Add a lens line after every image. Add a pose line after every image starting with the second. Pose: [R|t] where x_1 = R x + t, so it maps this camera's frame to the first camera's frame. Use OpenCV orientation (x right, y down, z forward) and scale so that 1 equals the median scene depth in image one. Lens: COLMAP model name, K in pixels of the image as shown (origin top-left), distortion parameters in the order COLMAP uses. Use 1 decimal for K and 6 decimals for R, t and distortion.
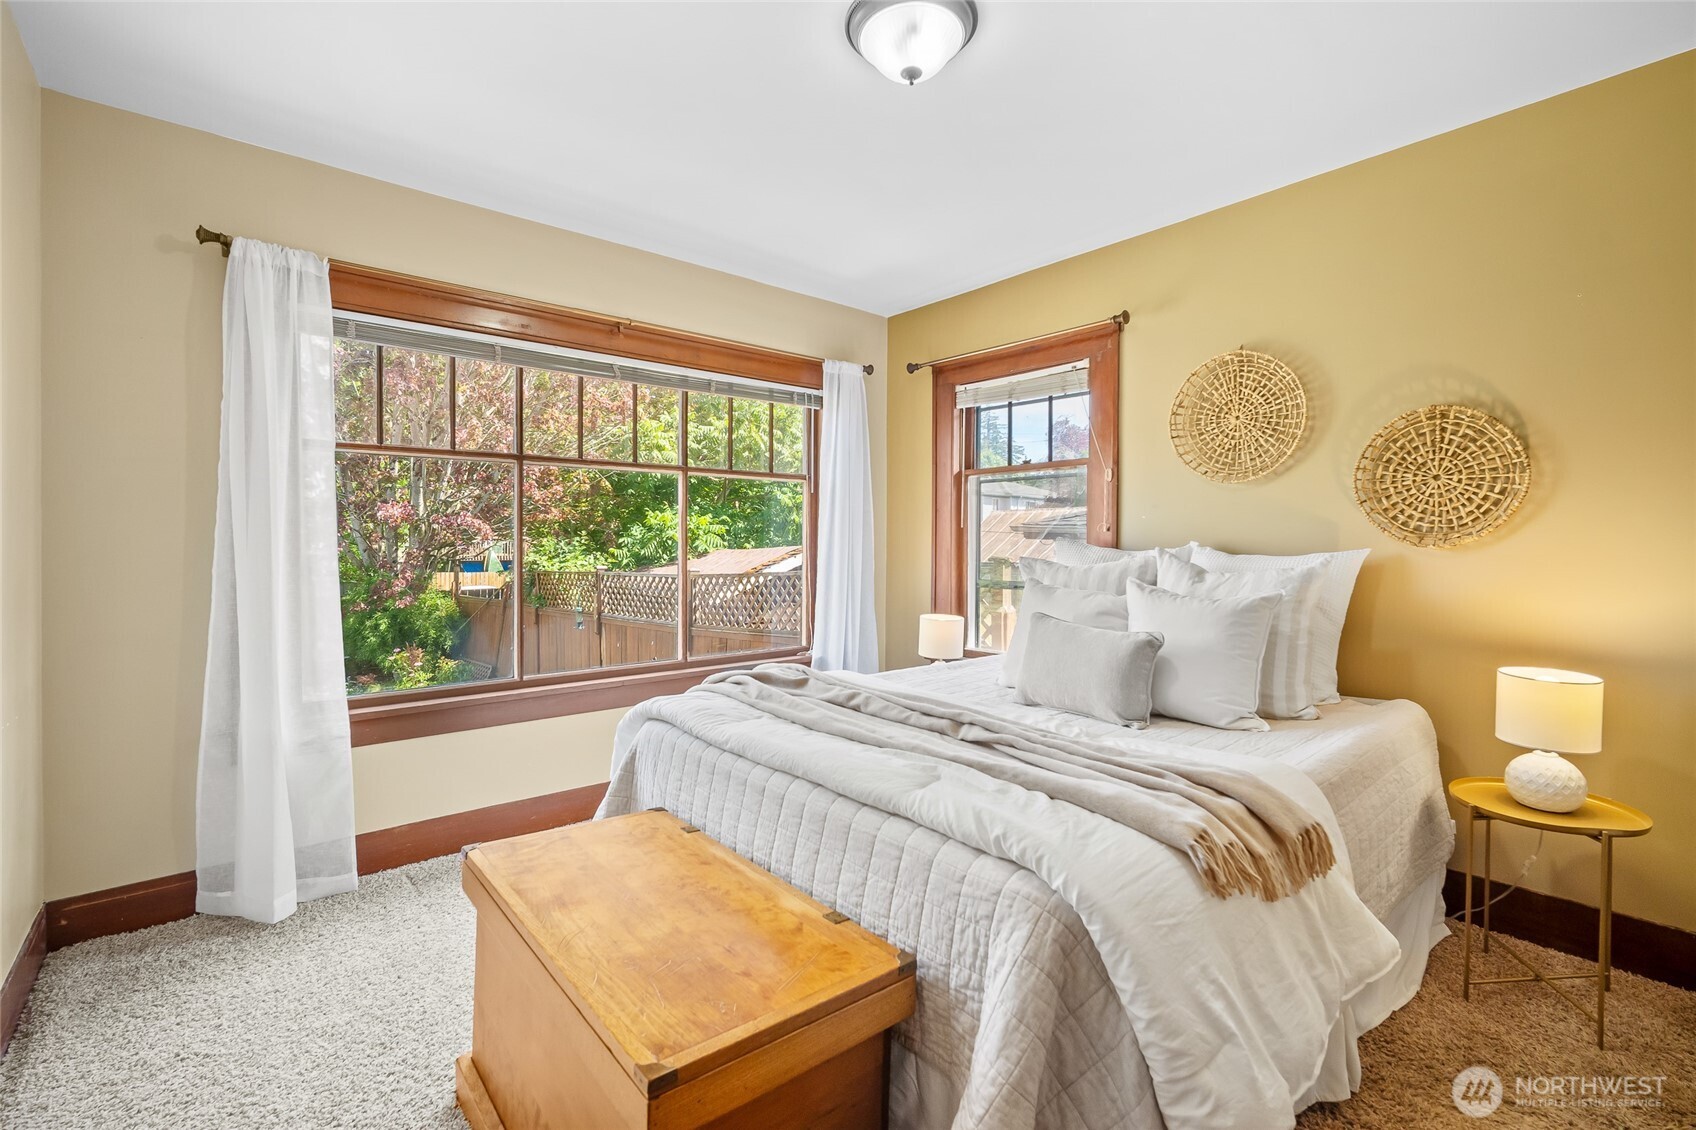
lens RADIAL K [[748.2, 0, 835.0], [0, 748.2, 558.2], [0, 0, 1]] dist [-0.007596, 0.000727]
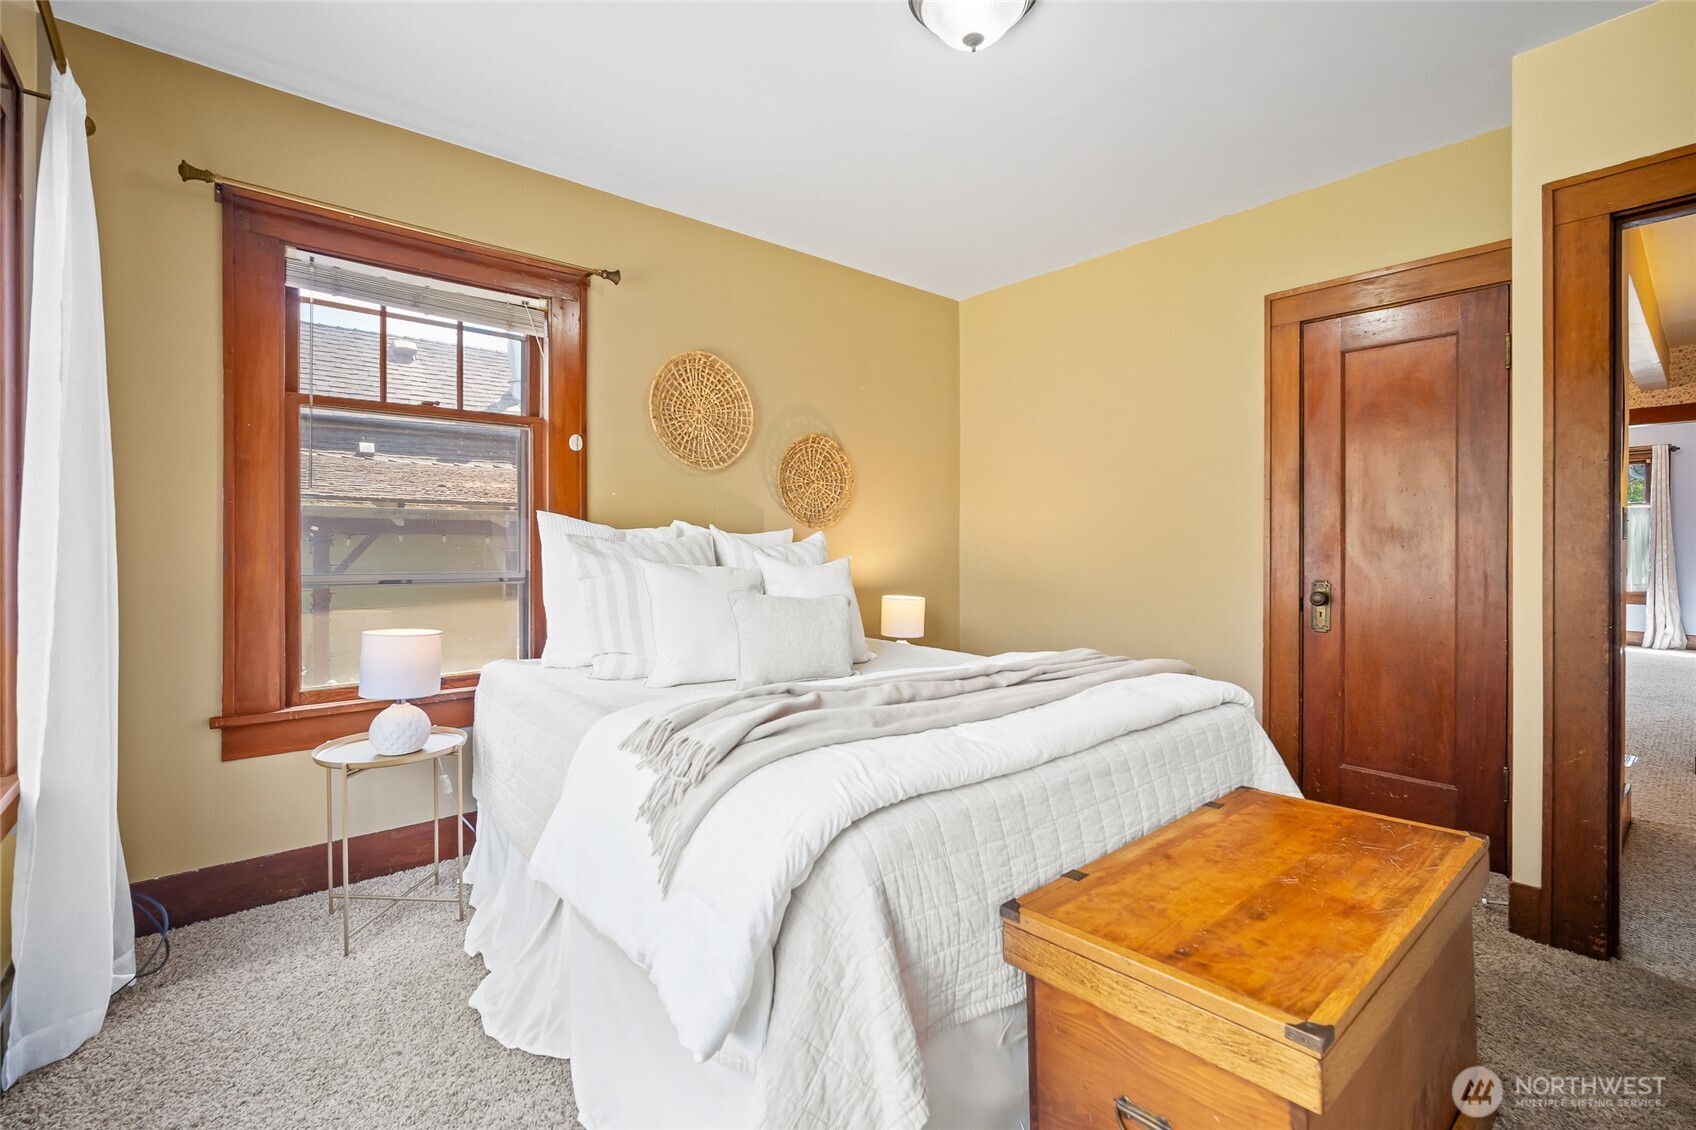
lens RADIAL K [[748.2, 0, 849.3], [0, 748.2, 555.1], [0, 0, 1]] dist [-0.007596, 0.000727]
pose [[-0.009933, -0.018421, 0.999781, -0.621471], [0.014554, 0.999722, 0.018564, 0.012406], [-0.999845, 0.014735, -0.009662, 0.808498]]
